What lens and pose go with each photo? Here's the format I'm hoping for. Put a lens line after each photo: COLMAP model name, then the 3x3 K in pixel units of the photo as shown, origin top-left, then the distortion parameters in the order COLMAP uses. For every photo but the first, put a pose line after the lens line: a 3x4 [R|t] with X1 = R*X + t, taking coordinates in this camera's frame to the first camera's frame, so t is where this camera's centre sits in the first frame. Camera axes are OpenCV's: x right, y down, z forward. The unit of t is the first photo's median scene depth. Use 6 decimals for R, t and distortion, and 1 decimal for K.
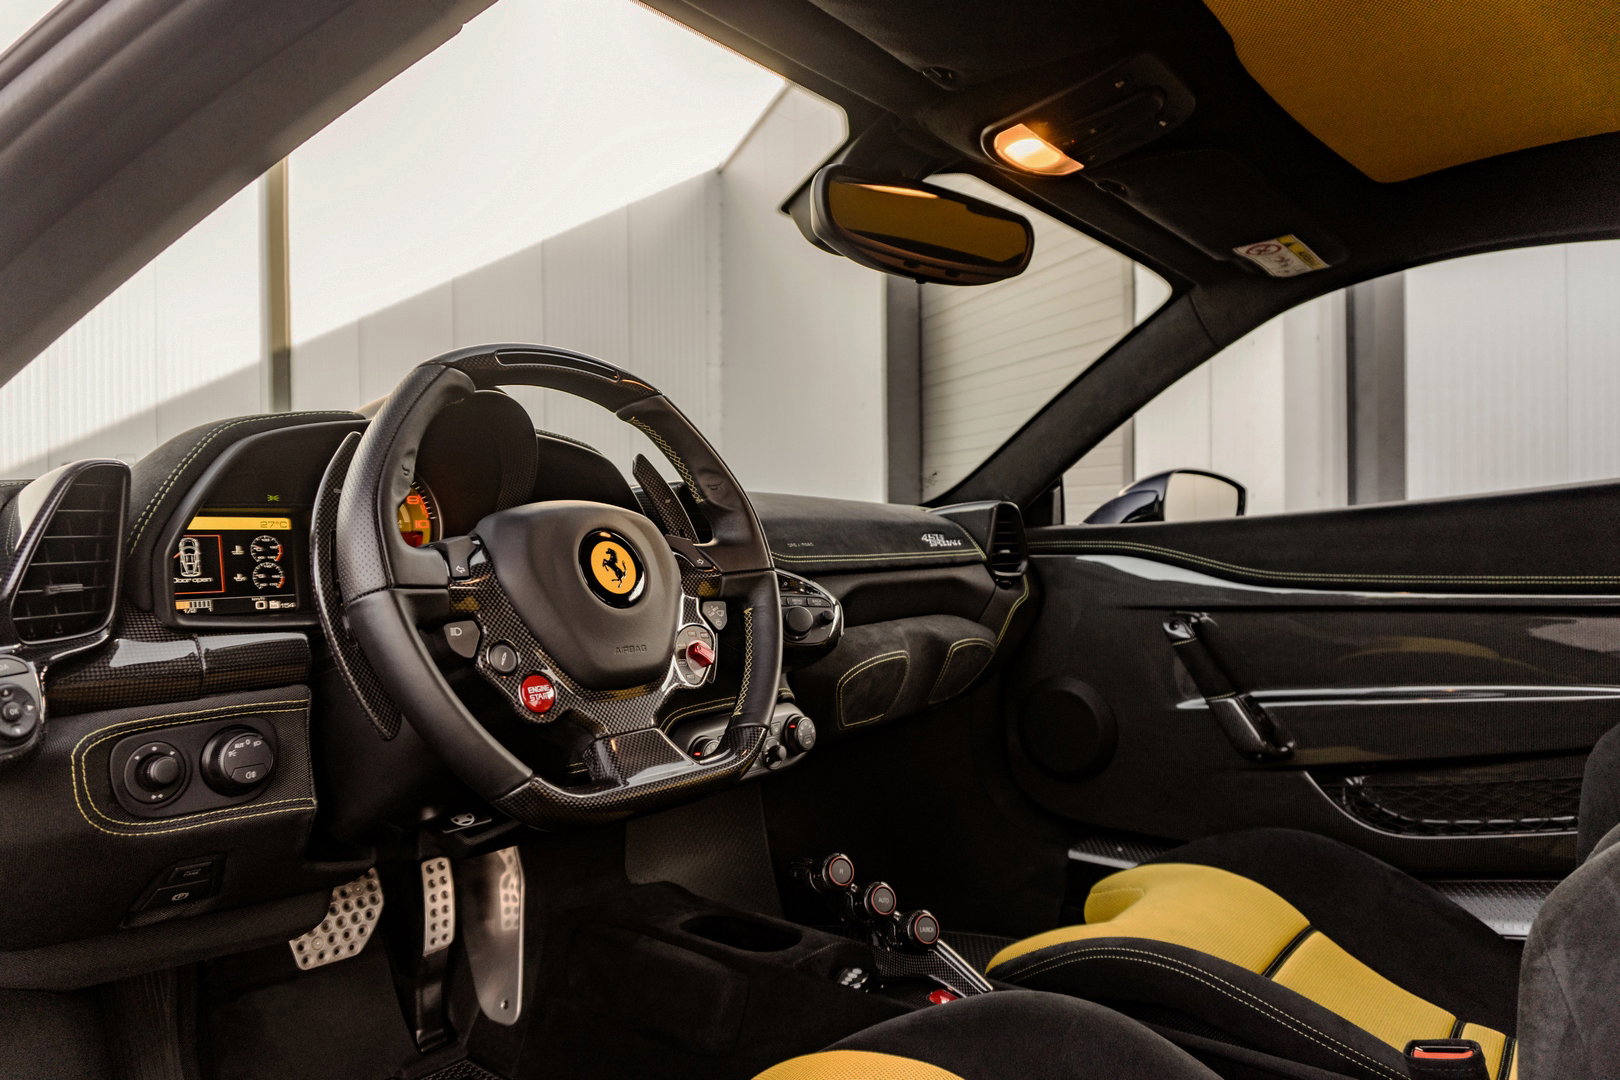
lens RADIAL K [[1095.7, 0, 810.0], [0, 1095.7, 540.0], [0, 0, 1]] dist [-0.008774, -0.003944]
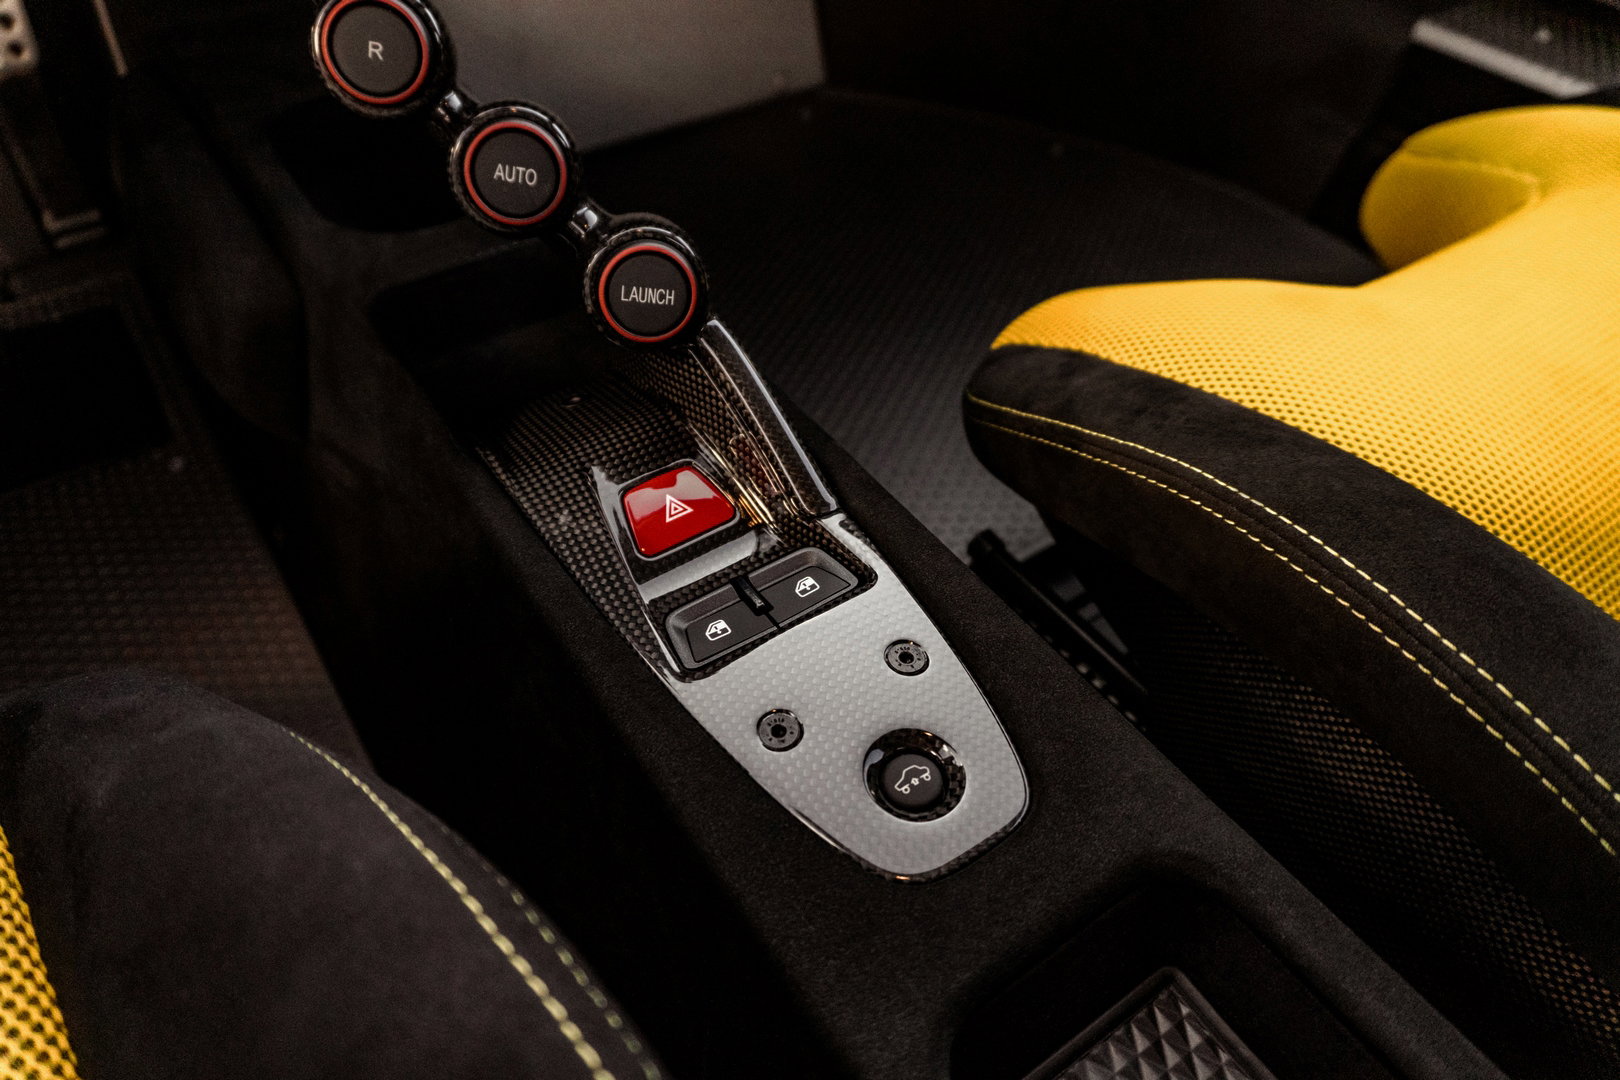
lens RADIAL K [[1095.7, 0, 810.0], [0, 1095.7, 540.0], [0, 0, 1]] dist [-0.008774, -0.003944]
pose [[0.951000, 0.232544, -0.203771, 0.171506], [-0.017895, 0.699337, 0.714568, 0.146453], [0.308673, -0.675908, 0.669231, 0.592290]]
